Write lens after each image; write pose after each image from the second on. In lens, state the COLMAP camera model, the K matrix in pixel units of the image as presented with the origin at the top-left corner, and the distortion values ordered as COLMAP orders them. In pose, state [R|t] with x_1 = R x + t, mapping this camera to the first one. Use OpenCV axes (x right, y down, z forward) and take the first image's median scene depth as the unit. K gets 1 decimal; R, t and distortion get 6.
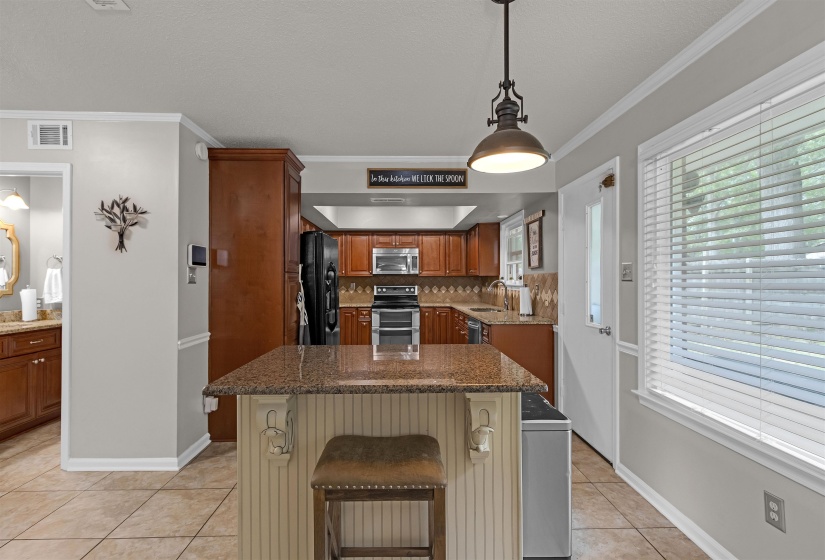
lens RADIAL K [[385.0, 0, 402.4], [0, 385.0, 278.7], [0, 0, 1]] dist [0.003759, 0.000600]
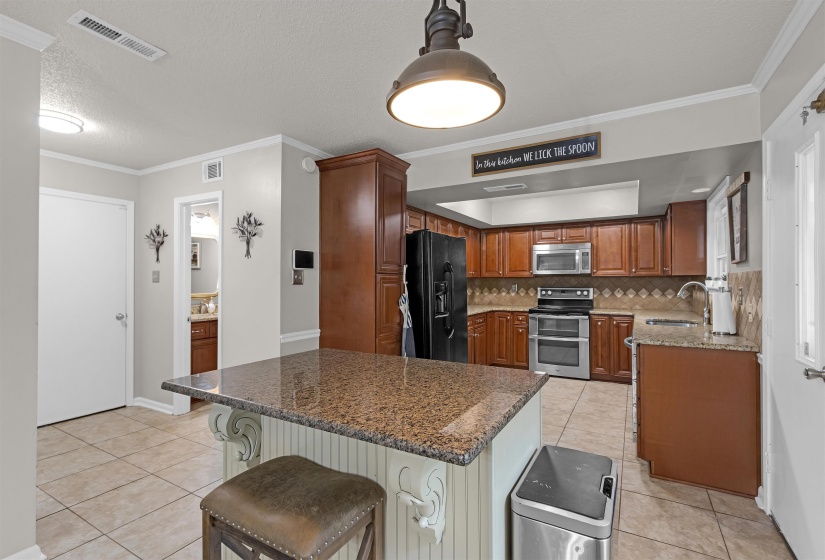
lens RADIAL K [[385.0, 0, 402.4], [0, 385.0, 278.7], [0, 0, 1]] dist [0.003759, 0.000600]
pose [[0.849737, -0.003469, -0.527195, 0.219776], [0.002274, 0.999993, -0.002914, -0.000405], [0.527201, 0.001277, 0.849739, 0.155770]]
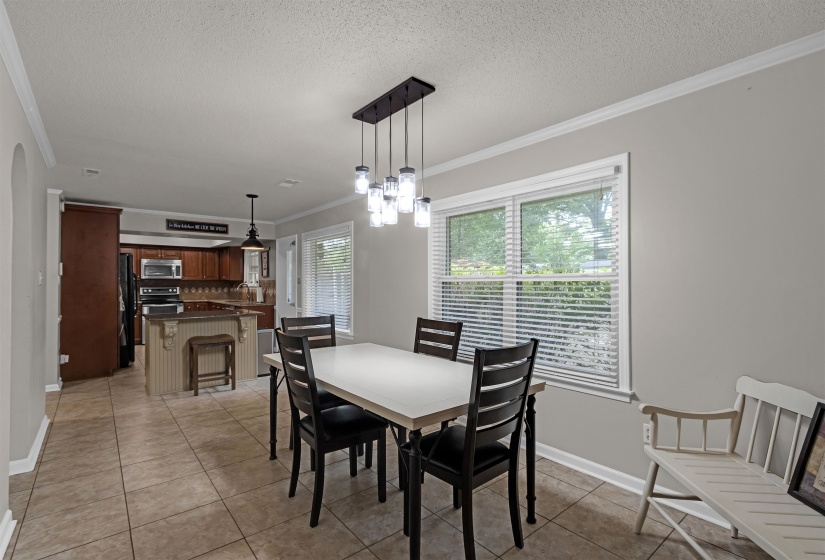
lens RADIAL K [[385.0, 0, 402.4], [0, 385.0, 278.7], [0, 0, 1]] dist [0.003759, 0.000600]
pose [[0.792385, 0.006809, 0.609984, -0.282529], [-0.003070, 0.999970, -0.007175, -0.007992], [-0.610014, 0.003812, 0.792381, -0.937688]]
